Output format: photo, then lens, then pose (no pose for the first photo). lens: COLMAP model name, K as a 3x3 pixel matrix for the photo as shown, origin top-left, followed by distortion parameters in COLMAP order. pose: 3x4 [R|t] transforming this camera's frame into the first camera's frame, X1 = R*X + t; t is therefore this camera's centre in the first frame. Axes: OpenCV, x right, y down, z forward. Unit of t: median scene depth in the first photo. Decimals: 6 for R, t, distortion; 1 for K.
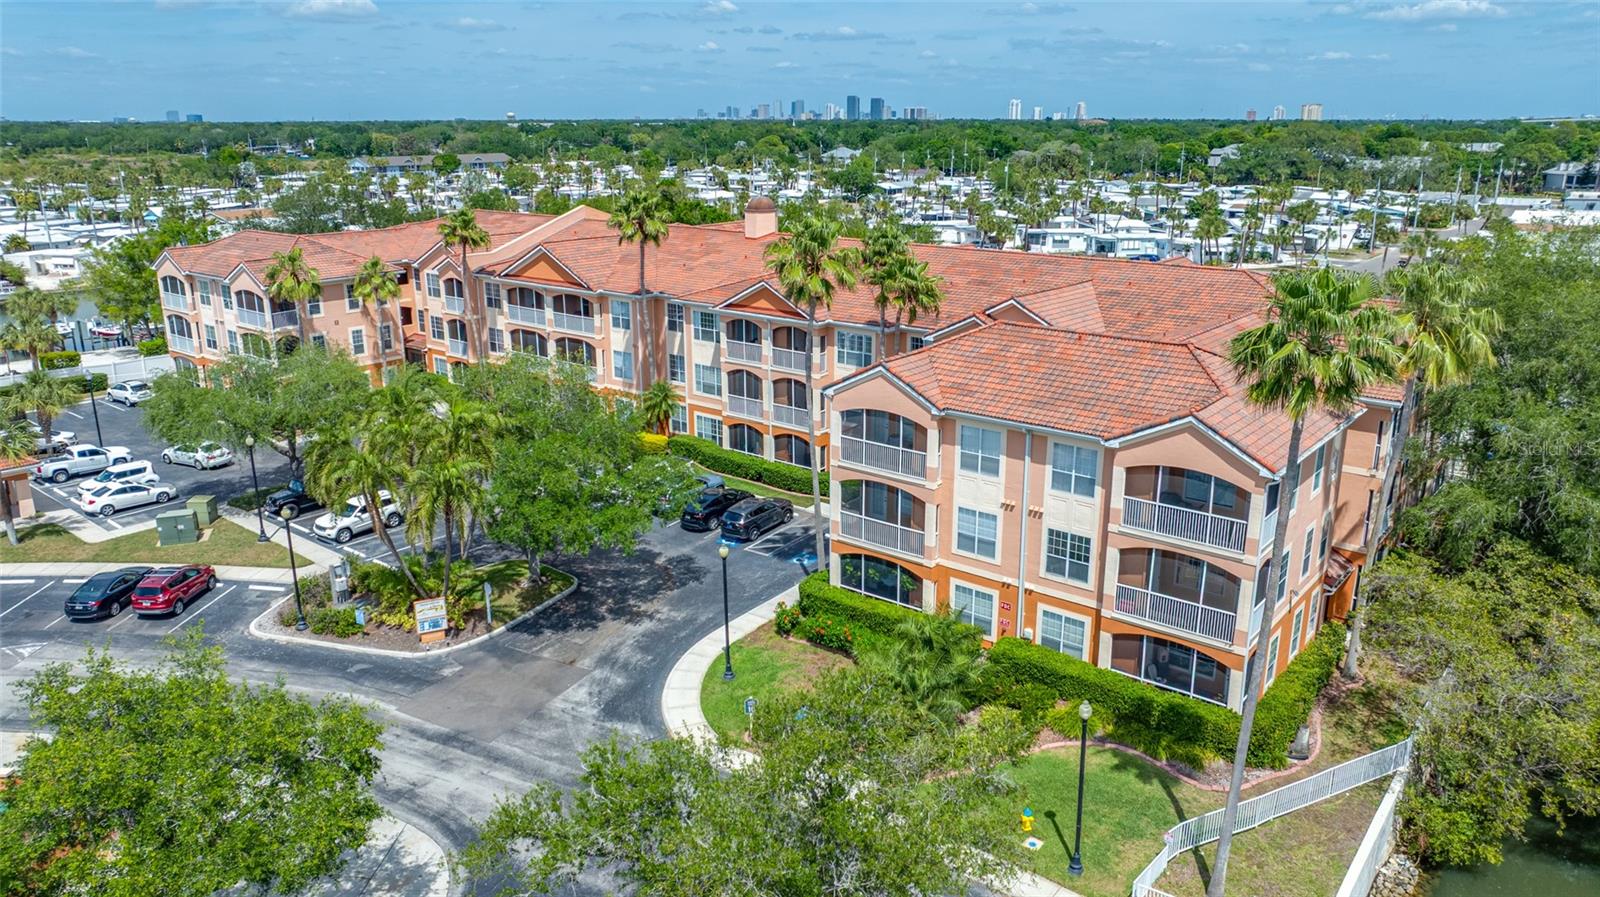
lens RADIAL K [[1135.0, 0, 807.7], [0, 1135.0, 446.5], [0, 0, 1]] dist [-0.047476, 0.057601]
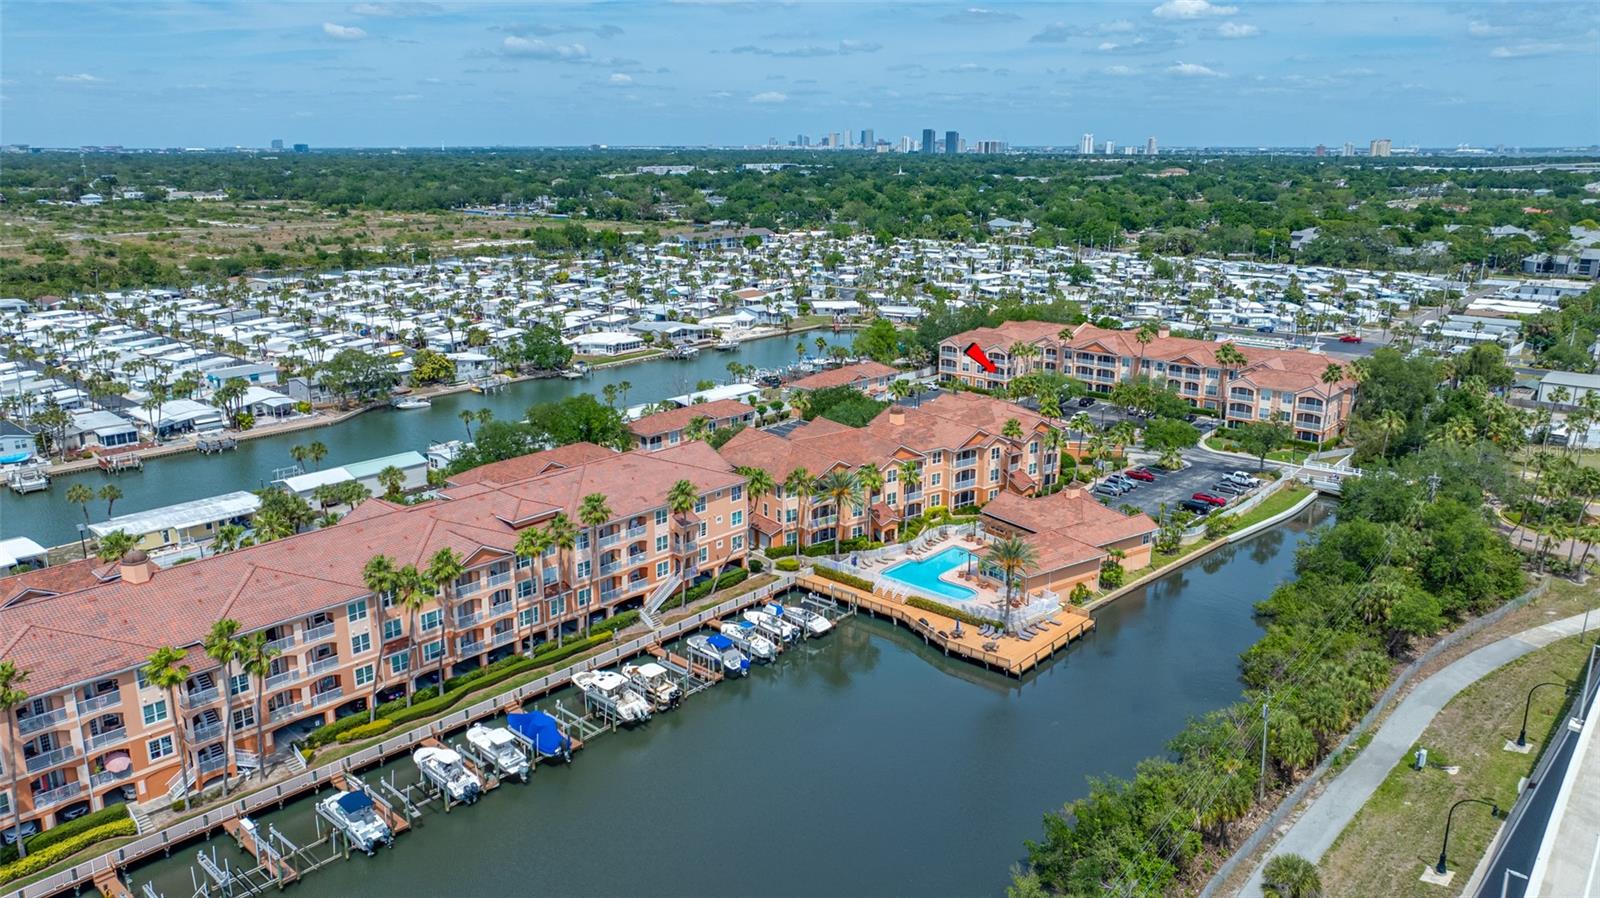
lens RADIAL K [[1132.1, 0, 802.2], [0, 1132.1, 446.3], [0, 0, 1]] dist [-0.034246, 0.035952]
pose [[0.998365, 0.013401, -0.055563, -1.006651], [-0.014523, 0.999698, -0.019834, 0.223851], [0.055280, 0.020609, 0.998258, -2.532208]]
